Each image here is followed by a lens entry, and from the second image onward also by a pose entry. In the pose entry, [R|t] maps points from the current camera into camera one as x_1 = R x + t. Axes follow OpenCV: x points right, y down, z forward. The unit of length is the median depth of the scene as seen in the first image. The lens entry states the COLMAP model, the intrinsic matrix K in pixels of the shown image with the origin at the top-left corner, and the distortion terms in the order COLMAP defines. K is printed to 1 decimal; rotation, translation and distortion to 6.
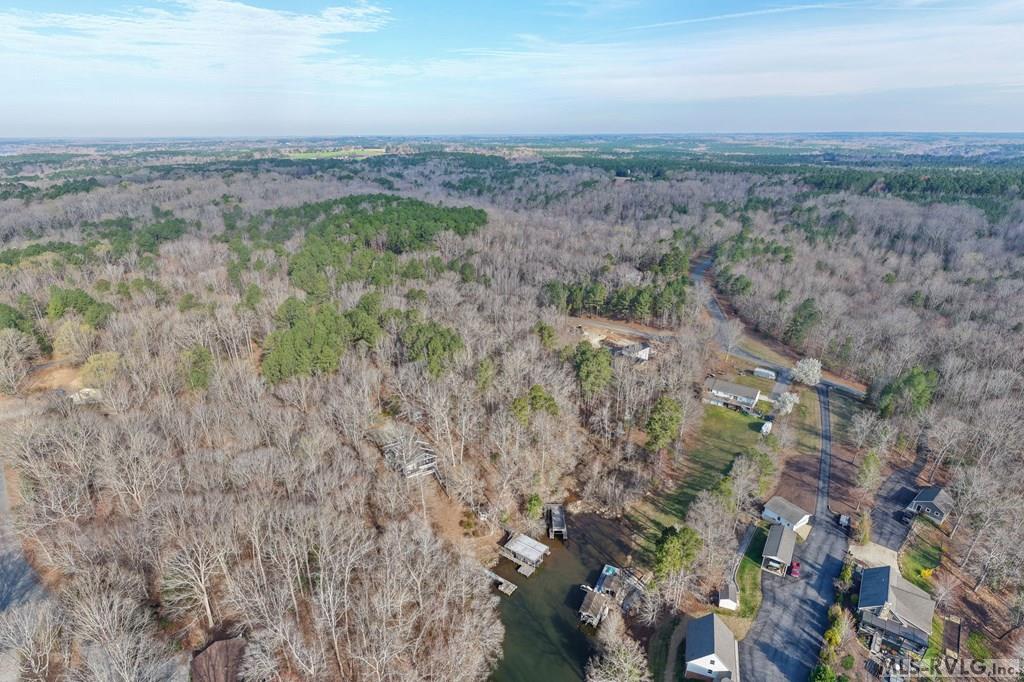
lens RADIAL K [[526.6, 0, 503.3], [0, 526.6, 380.1], [0, 0, 1]] dist [-0.002738, -0.000228]
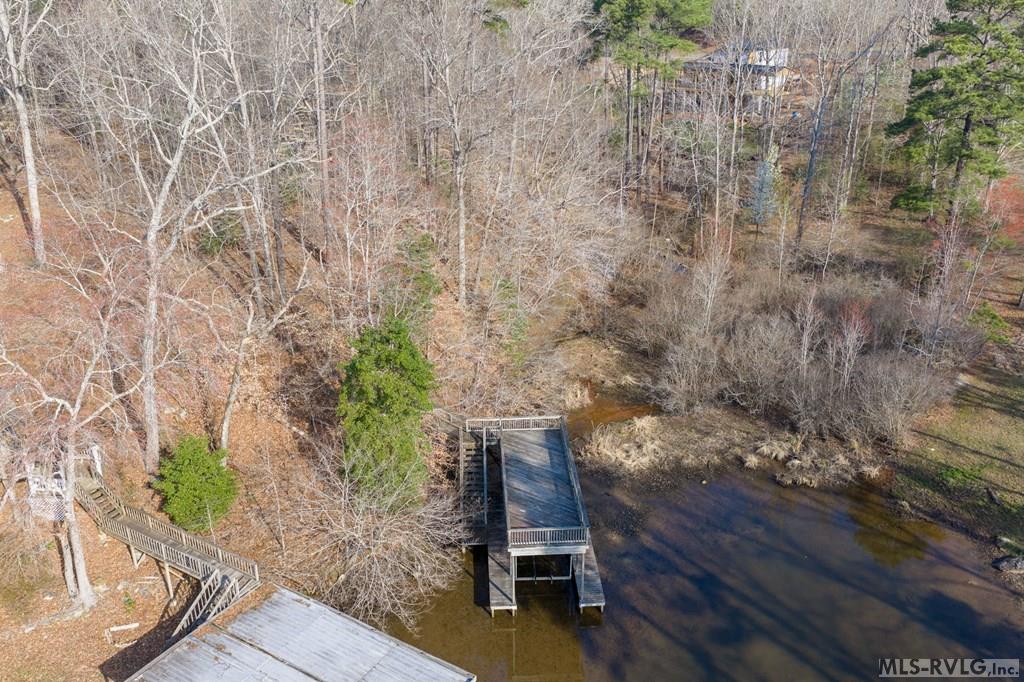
lens RADIAL K [[841.5, 0, 512.0], [0, 841.5, 341.0], [0, 0, 1]] dist [0.008806, -0.011729]
pose [[0.996450, -0.032009, 0.077868, 0.073454], [0.036159, 0.997967, -0.052477, 0.221556], [-0.076030, 0.055106, 0.995582, 0.710178]]
